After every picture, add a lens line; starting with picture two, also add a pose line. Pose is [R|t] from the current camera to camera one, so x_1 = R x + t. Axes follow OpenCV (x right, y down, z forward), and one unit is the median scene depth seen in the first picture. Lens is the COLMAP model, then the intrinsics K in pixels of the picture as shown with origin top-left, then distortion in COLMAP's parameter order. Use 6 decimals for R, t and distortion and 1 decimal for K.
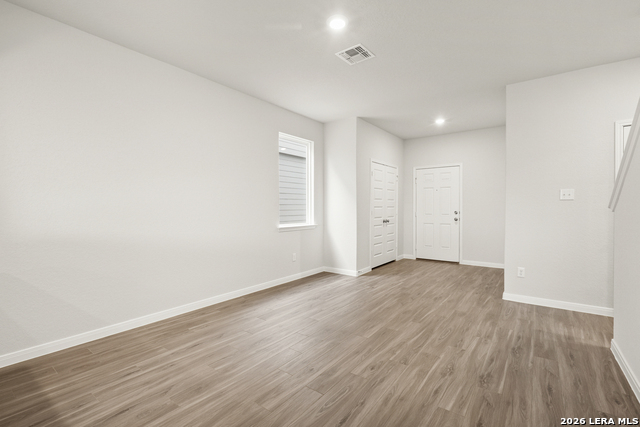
lens RADIAL K [[294.1, 0, 314.5], [0, 294.1, 210.6], [0, 0, 1]] dist [-0.003810, 0.000787]
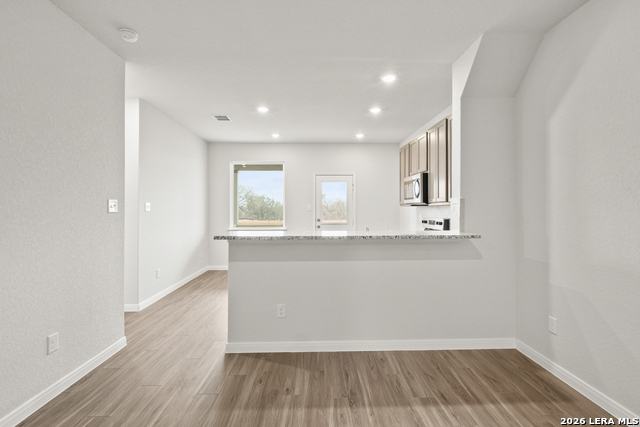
lens RADIAL K [[294.1, 0, 318.6], [0, 294.1, 210.9], [0, 0, 1]] dist [-0.003810, 0.000787]
pose [[-0.776239, 0.009434, -0.630368, 0.168926], [-0.002307, 0.999839, 0.017804, -0.059843], [0.630434, 0.015275, -0.776093, 1.093140]]
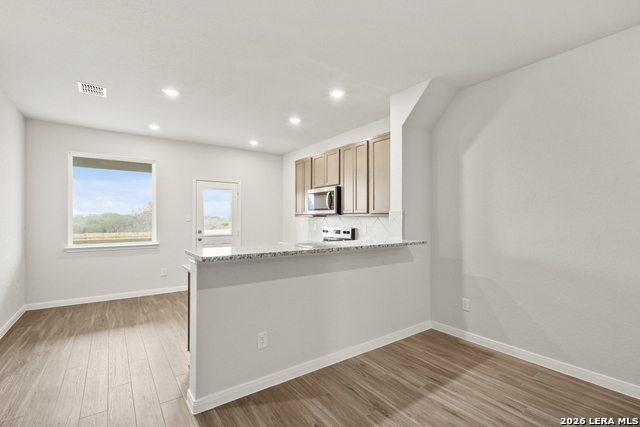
lens RADIAL K [[294.1, 0, 317.4], [0, 294.1, 218.0], [0, 0, 1]] dist [-0.003810, 0.000787]
pose [[-0.297797, 0.000988, -0.954629, 0.425374], [-0.009677, 0.999945, 0.004054, -0.056874], [0.954580, 0.010445, -0.297771, 0.584821]]
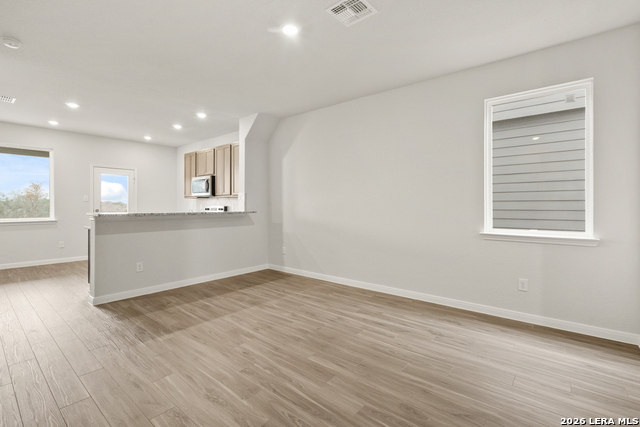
lens RADIAL K [[294.1, 0, 313.5], [0, 294.1, 207.2], [0, 0, 1]] dist [-0.003810, 0.000787]
pose [[-0.049005, 0.008854, -0.998759, 1.122006], [-0.012811, 0.999873, 0.009492, -0.011280], [0.998716, 0.013260, -0.048885, 1.155254]]
